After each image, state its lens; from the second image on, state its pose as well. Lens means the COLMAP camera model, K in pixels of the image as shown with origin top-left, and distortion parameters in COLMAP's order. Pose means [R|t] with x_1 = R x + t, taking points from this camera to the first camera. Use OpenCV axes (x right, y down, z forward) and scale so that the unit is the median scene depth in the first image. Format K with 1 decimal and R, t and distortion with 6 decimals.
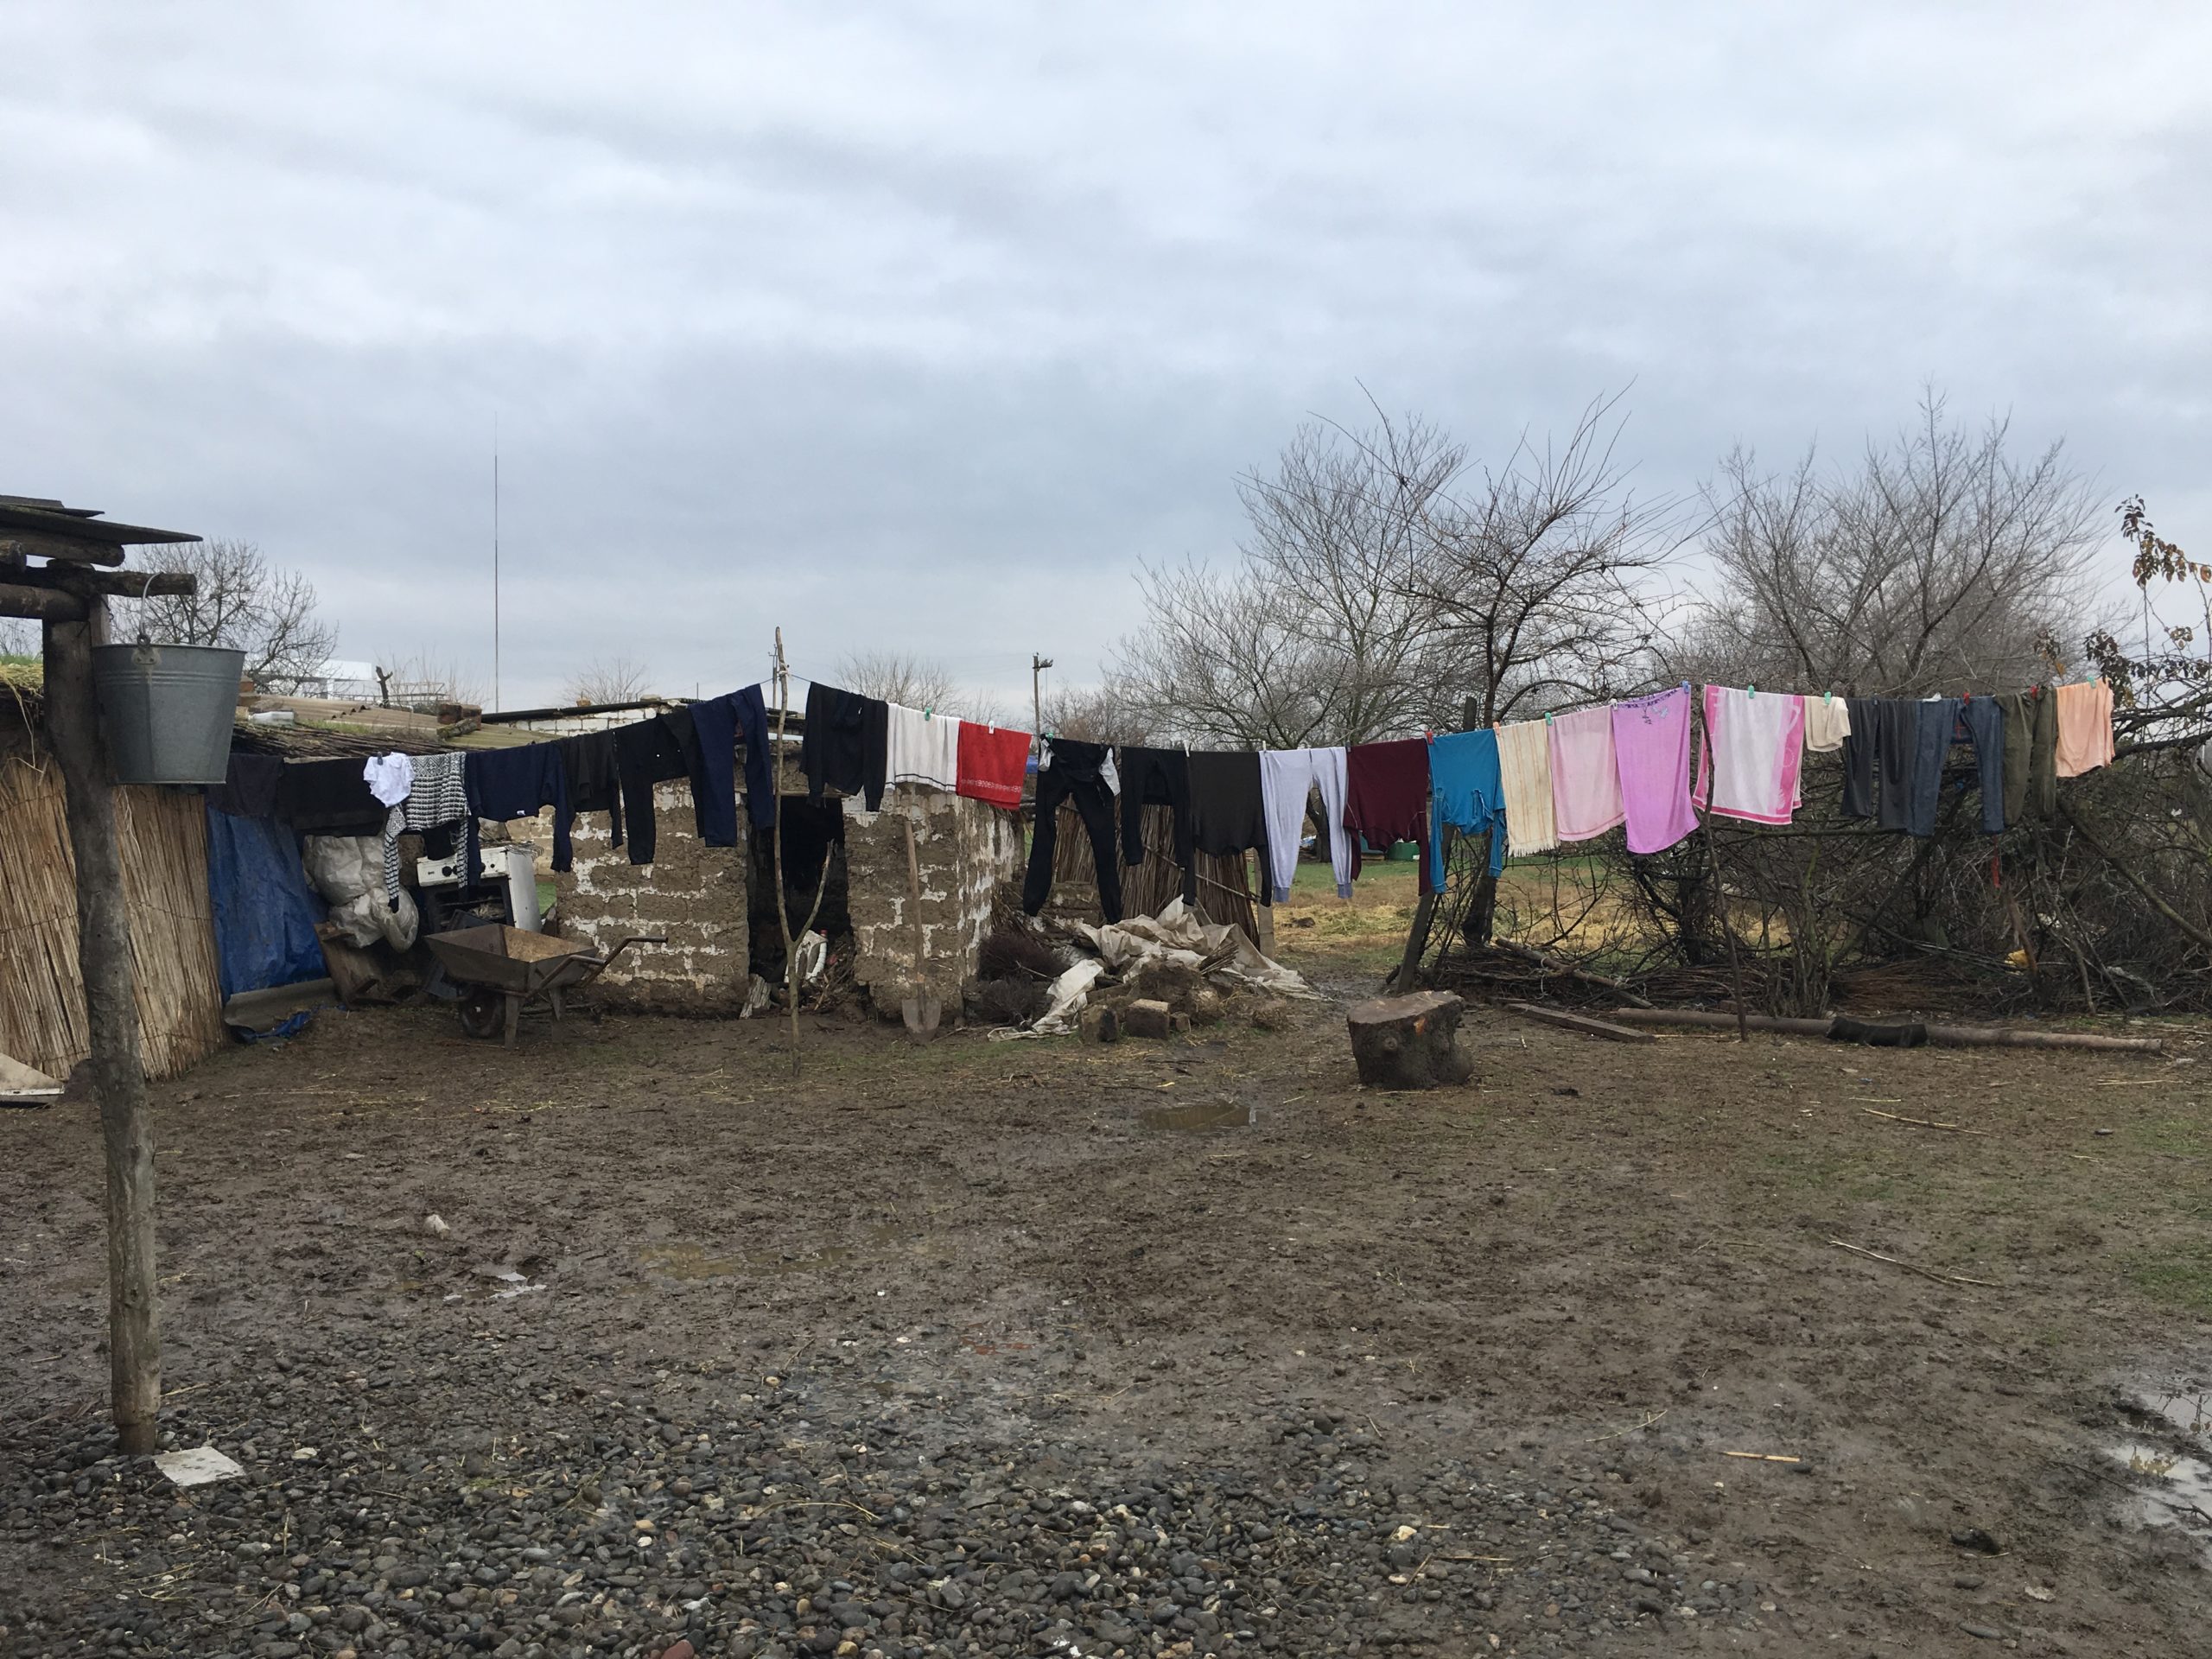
lens RADIAL K [[1888.3, 0, 1106.0], [0, 1888.3, 829.5], [0, 0, 1]] dist [0.080124, -0.116948]
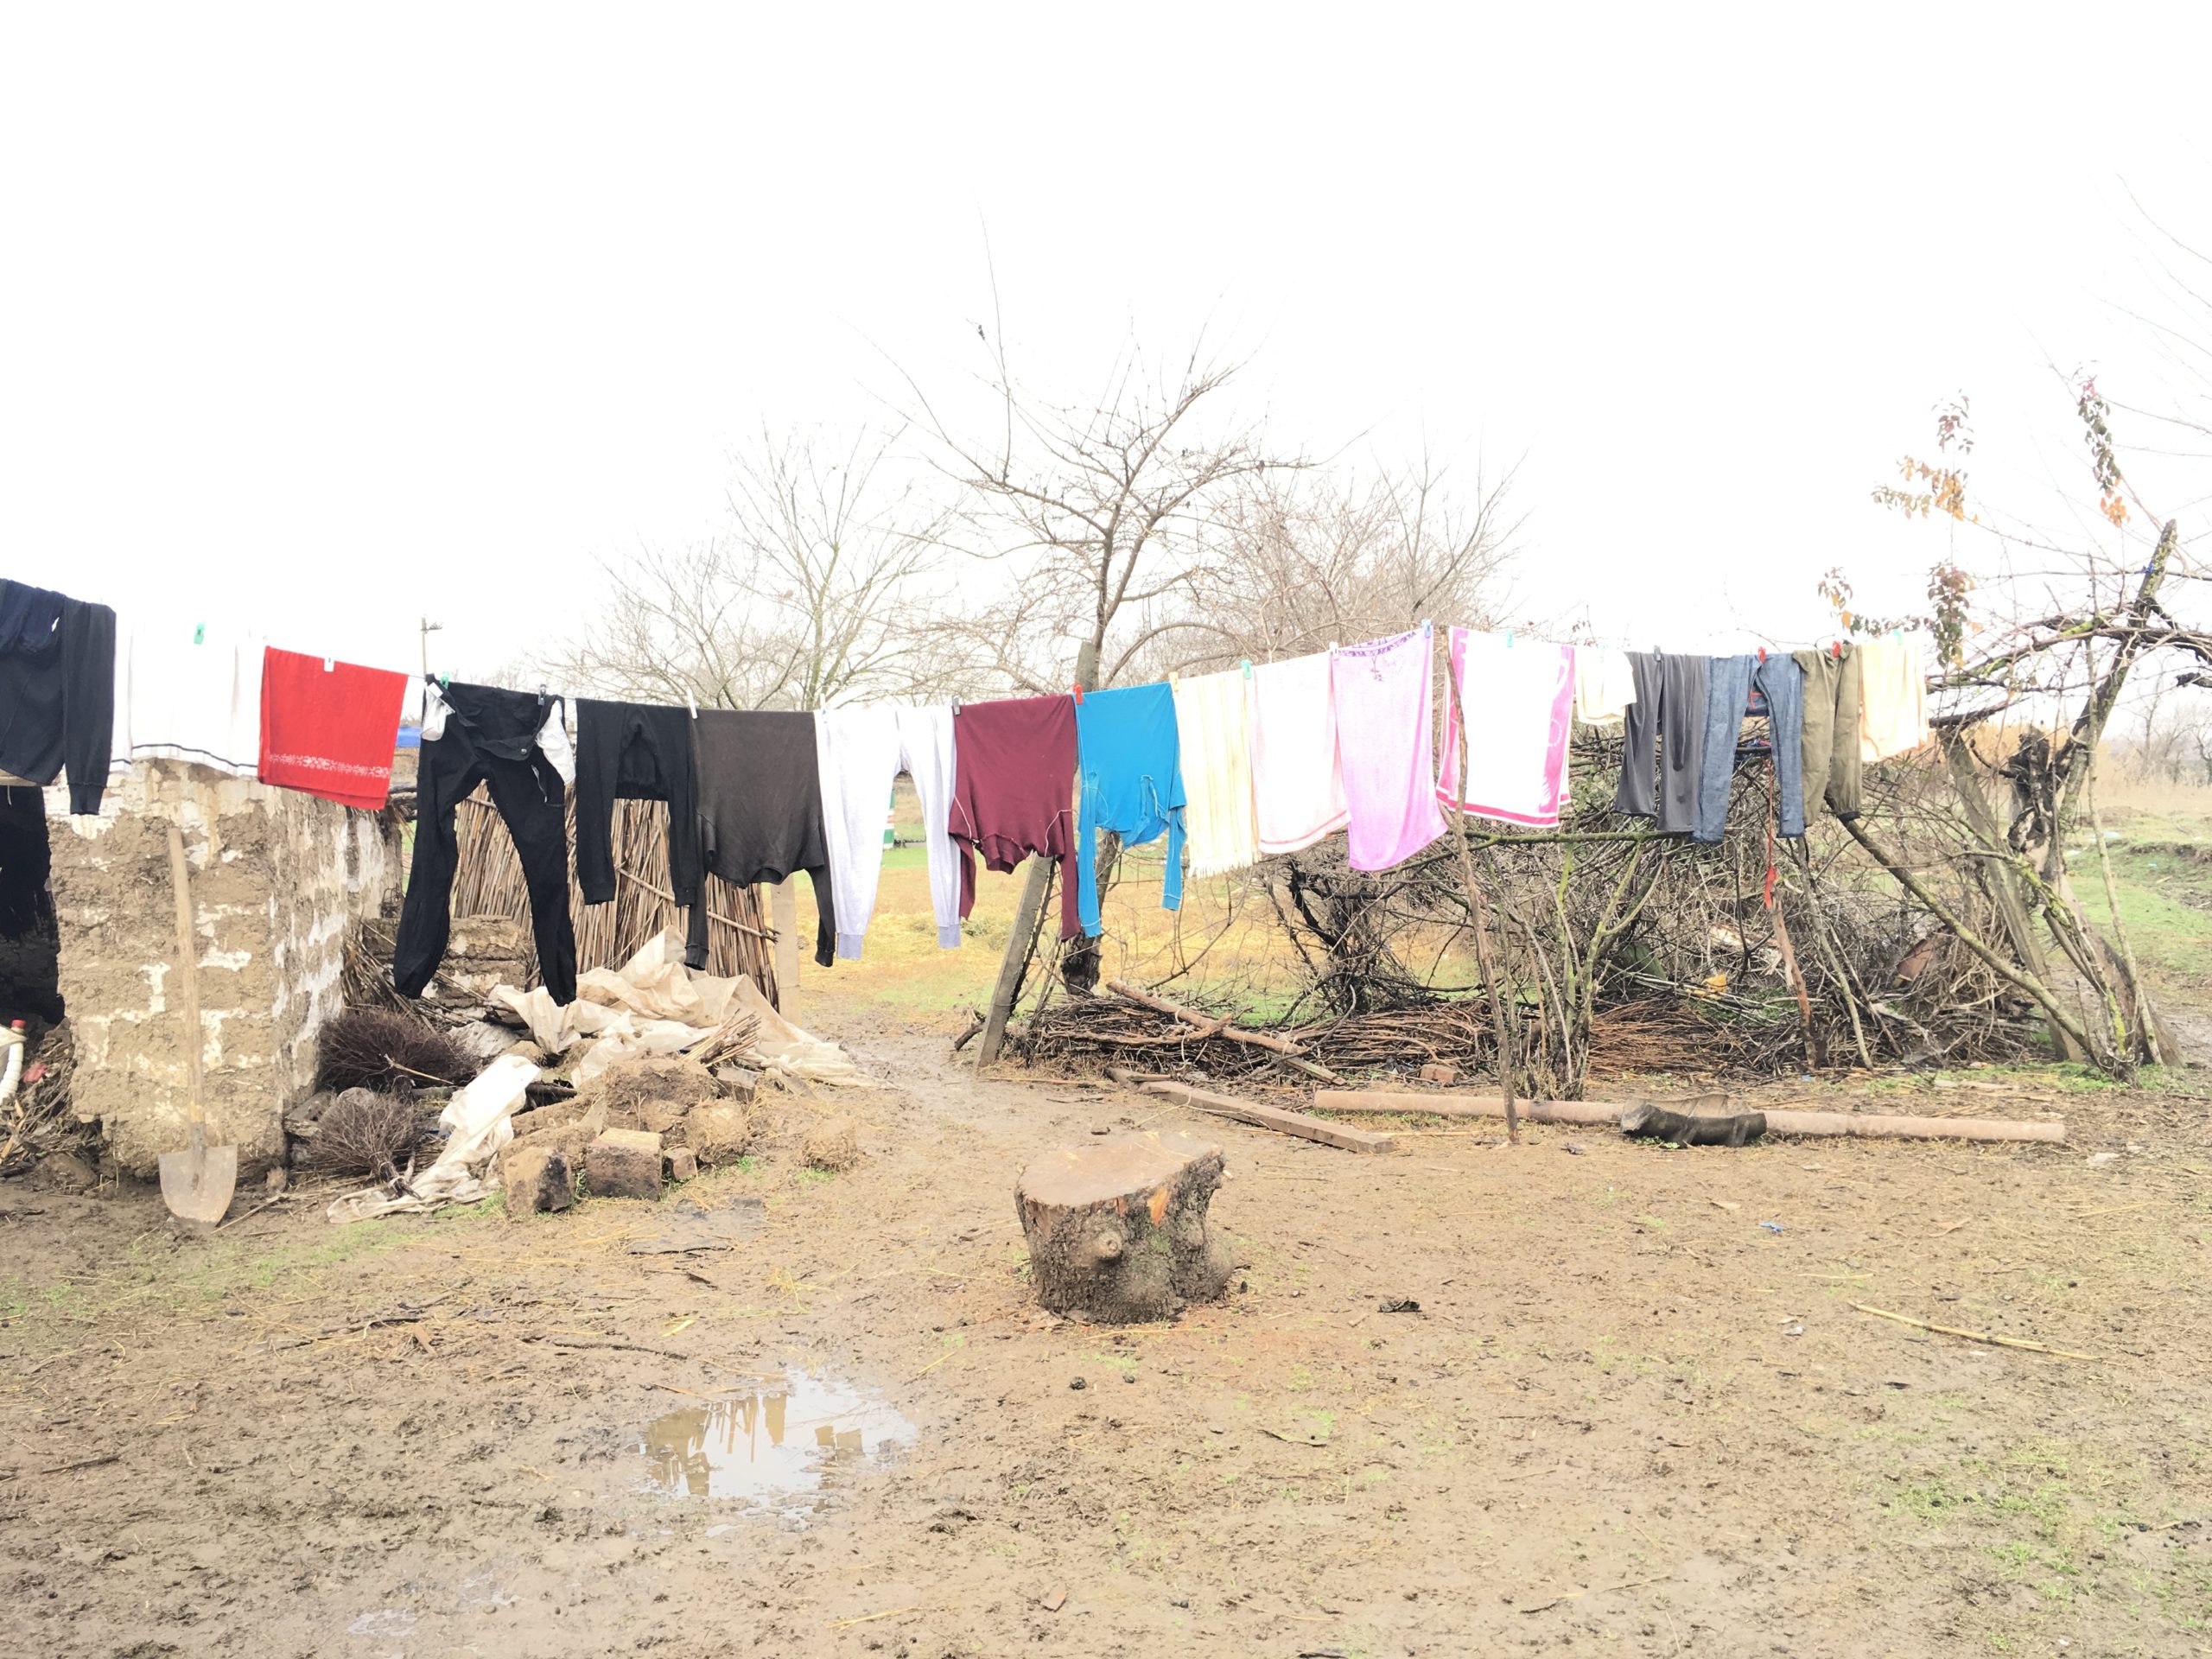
lens RADIAL K [[1888.3, 0, 1106.0], [0, 1888.3, 829.5], [0, 0, 1]] dist [0.080124, -0.116948]
pose [[0.953562, -0.004744, 0.301160, -0.011927], [0.001297, 0.999931, 0.011643, -0.010171], [-0.301194, -0.010712, 0.953503, 0.375343]]
